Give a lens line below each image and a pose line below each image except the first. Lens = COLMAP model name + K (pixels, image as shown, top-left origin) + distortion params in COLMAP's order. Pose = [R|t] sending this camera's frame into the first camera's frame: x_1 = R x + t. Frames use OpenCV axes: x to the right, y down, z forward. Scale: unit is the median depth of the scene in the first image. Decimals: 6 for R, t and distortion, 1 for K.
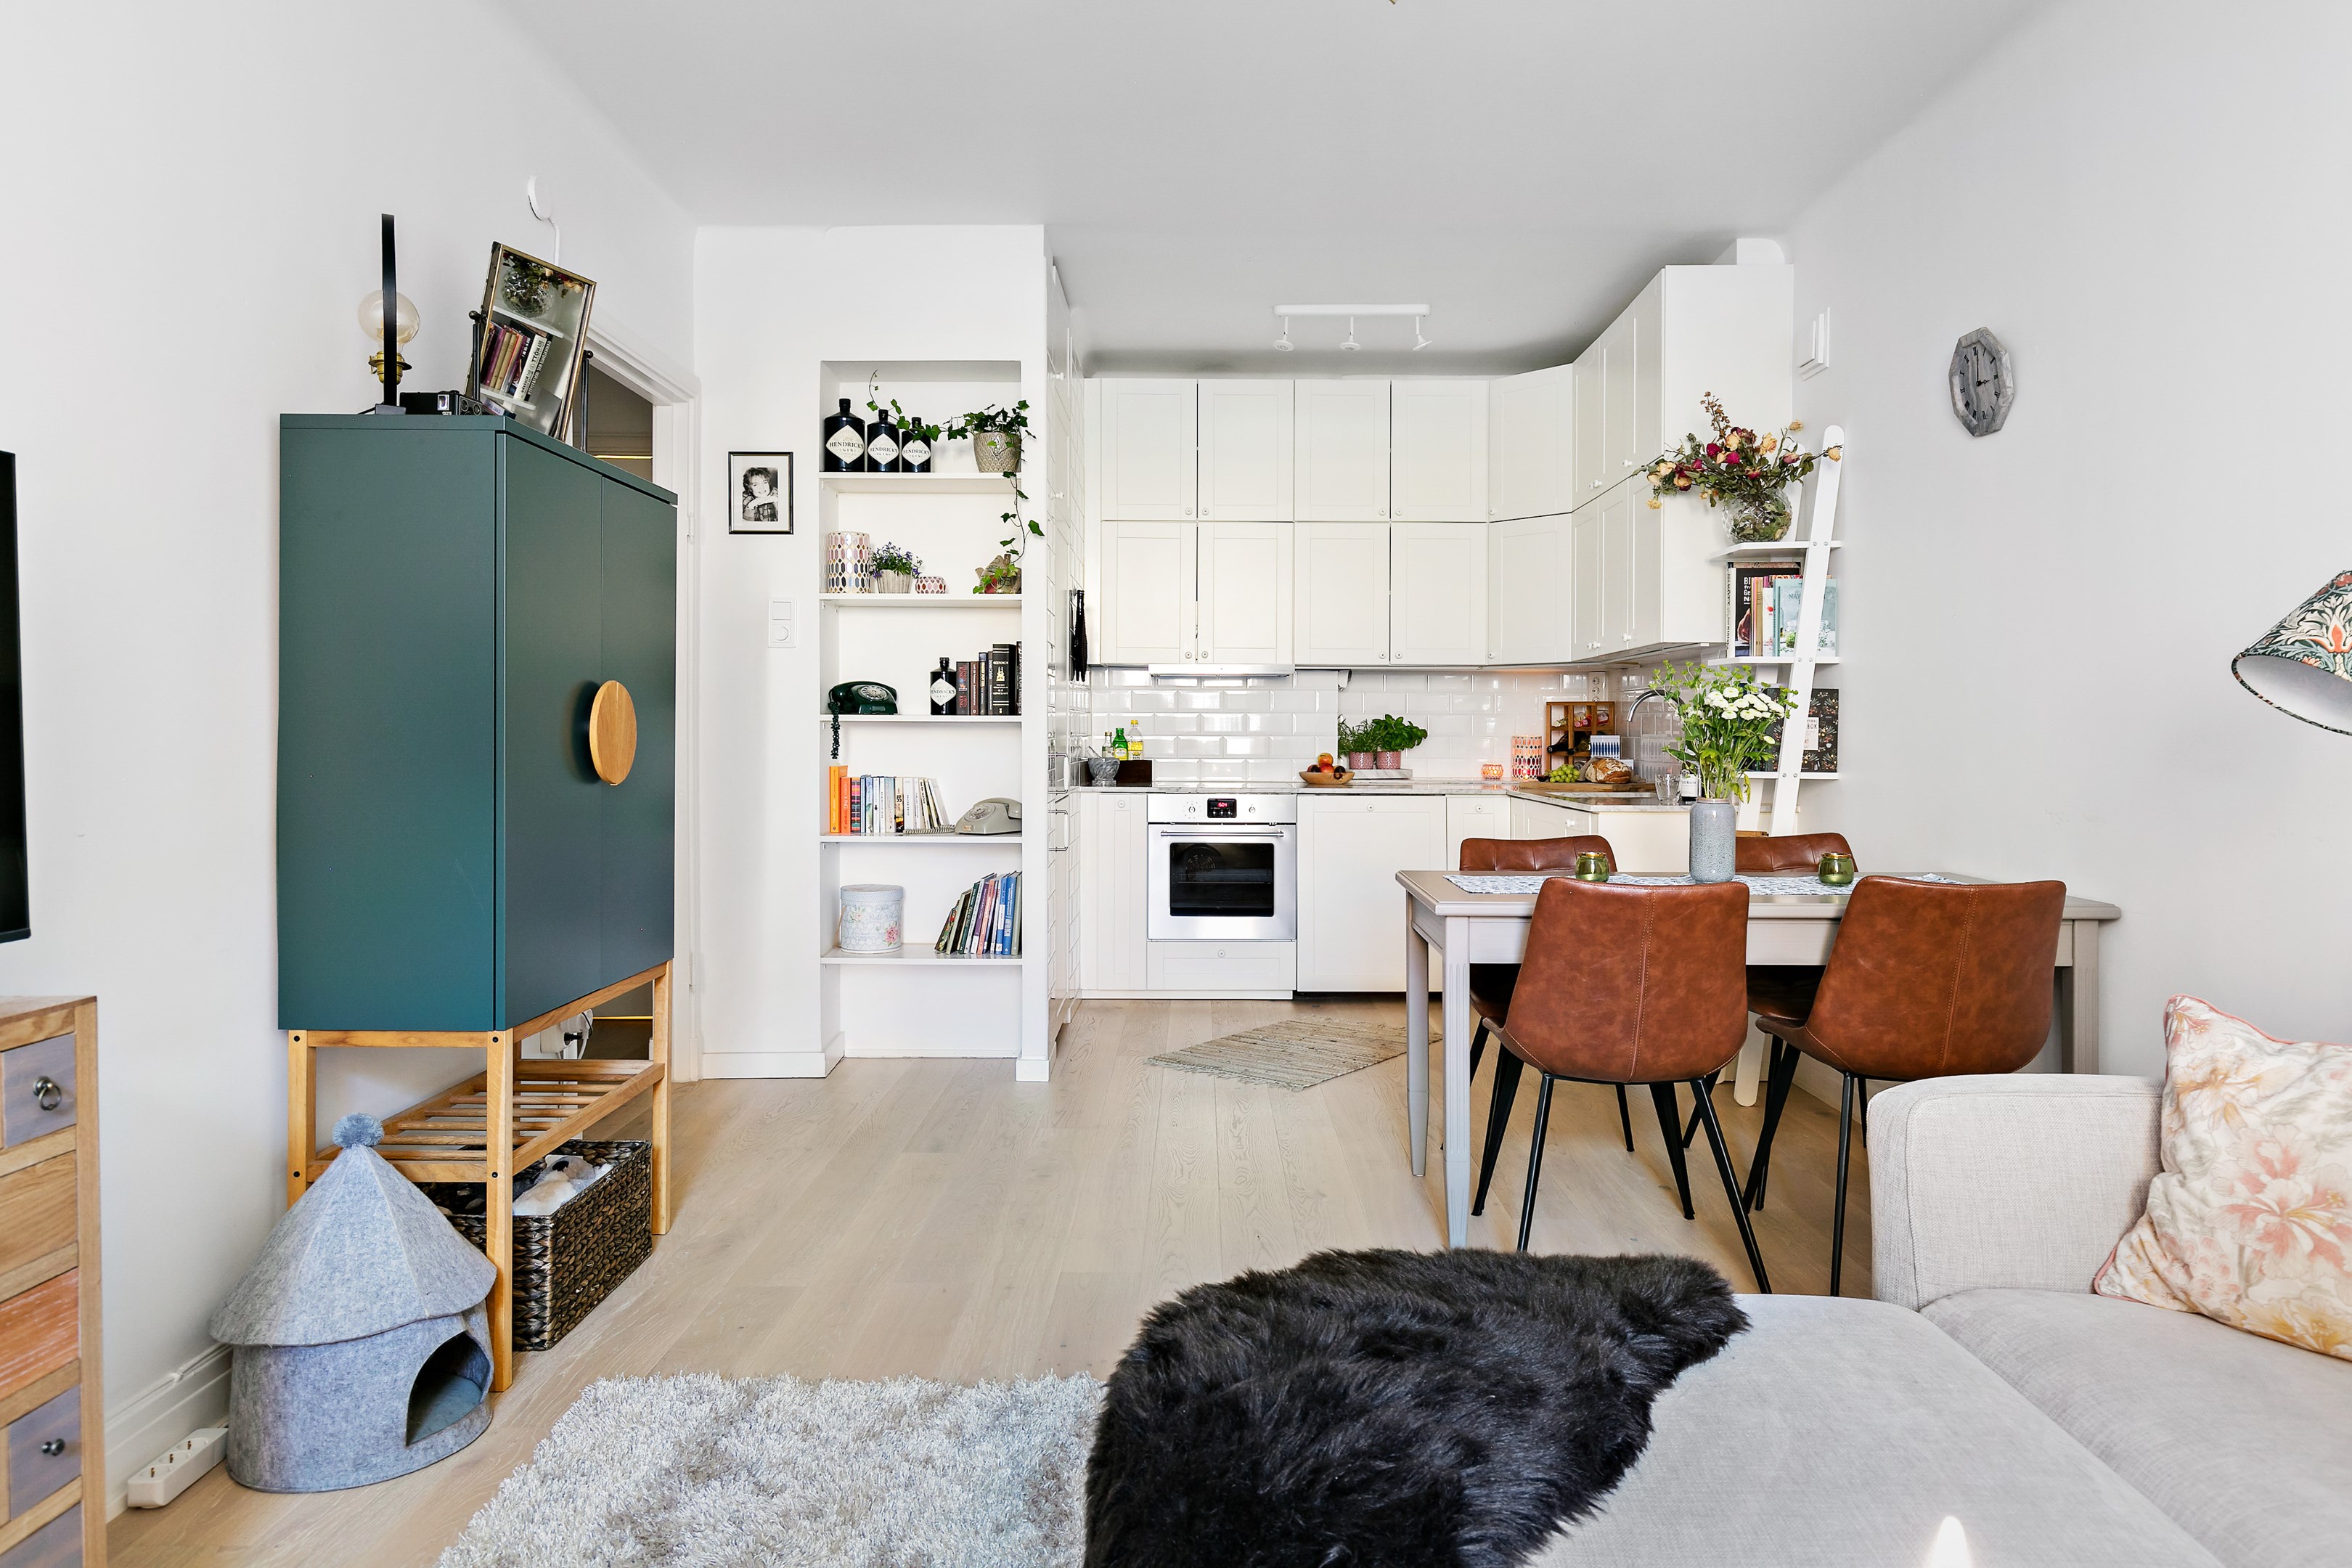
lens RADIAL K [[1457.0, 0, 1184.3], [0, 1457.0, 730.8], [0, 0, 1]] dist [0.003241, -0.002992]
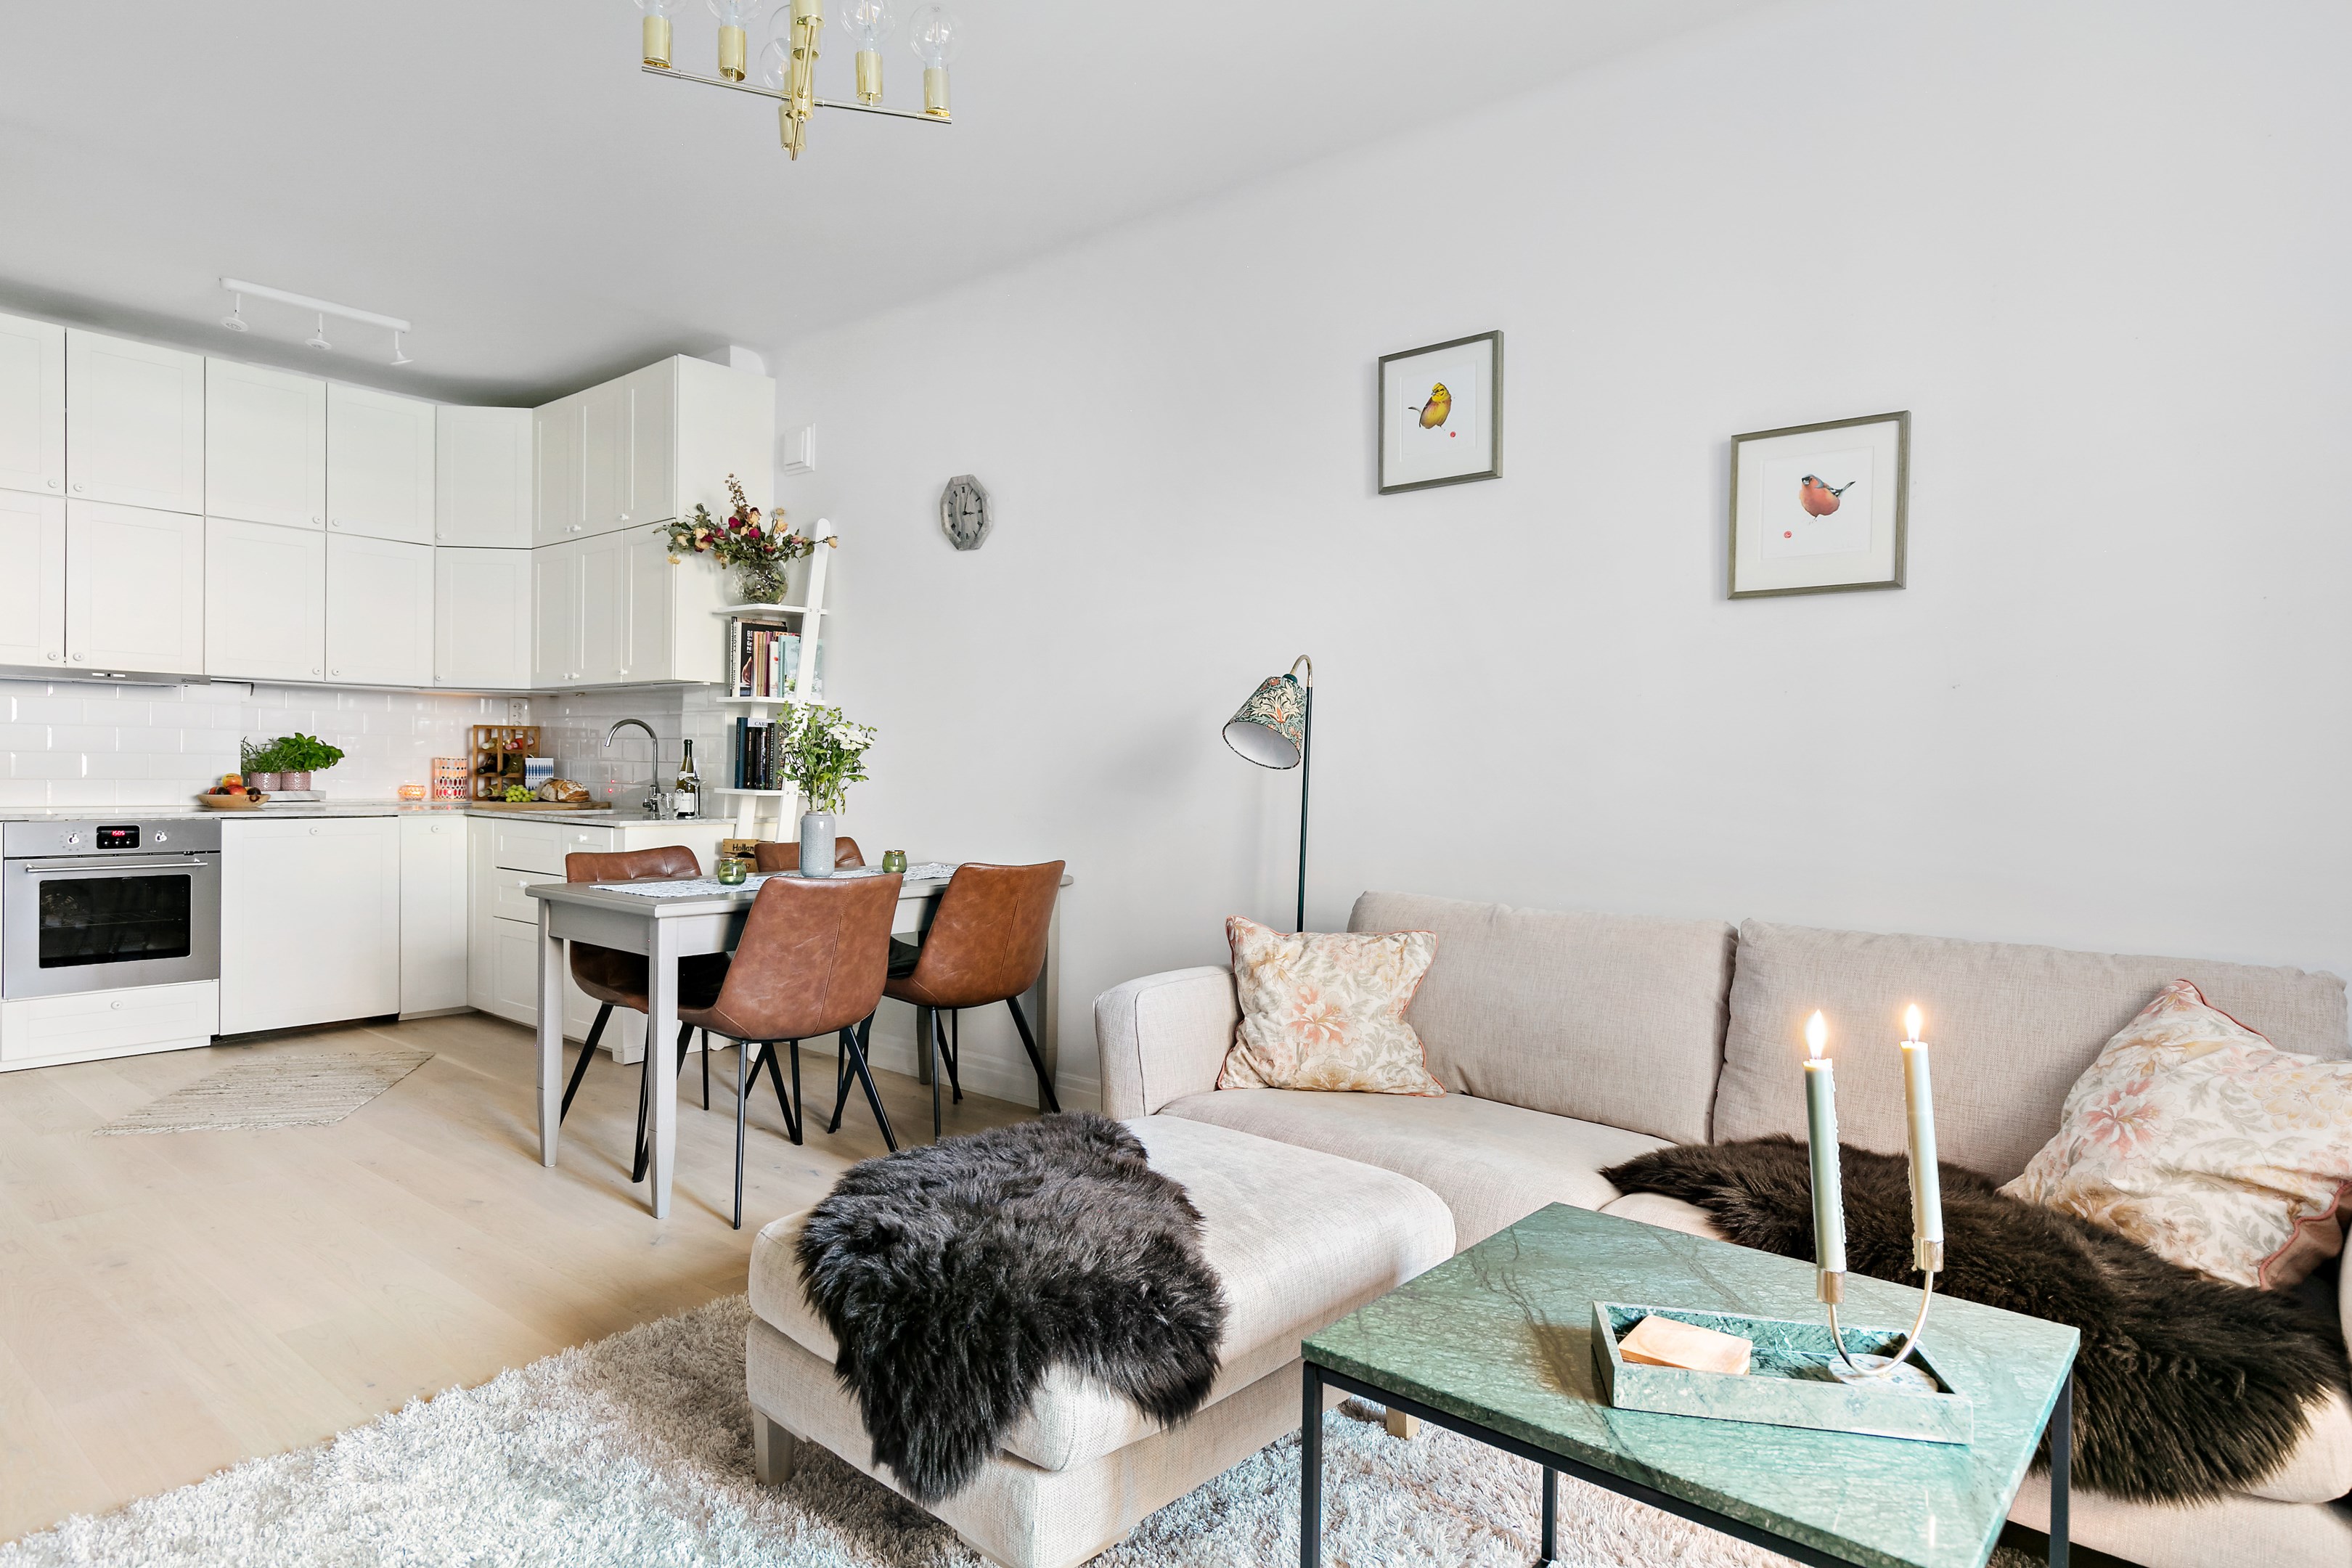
lens RADIAL K [[1309.5, 0, 1181.5], [0, 1309.5, 782.5], [0, 0, 1]] dist [0.018571, -0.002036]
pose [[0.645211, -0.001649, 0.764003, -0.219016], [-0.014907, 0.999780, 0.014747, -0.000291], [-0.763859, -0.020904, 0.645045, 0.014756]]
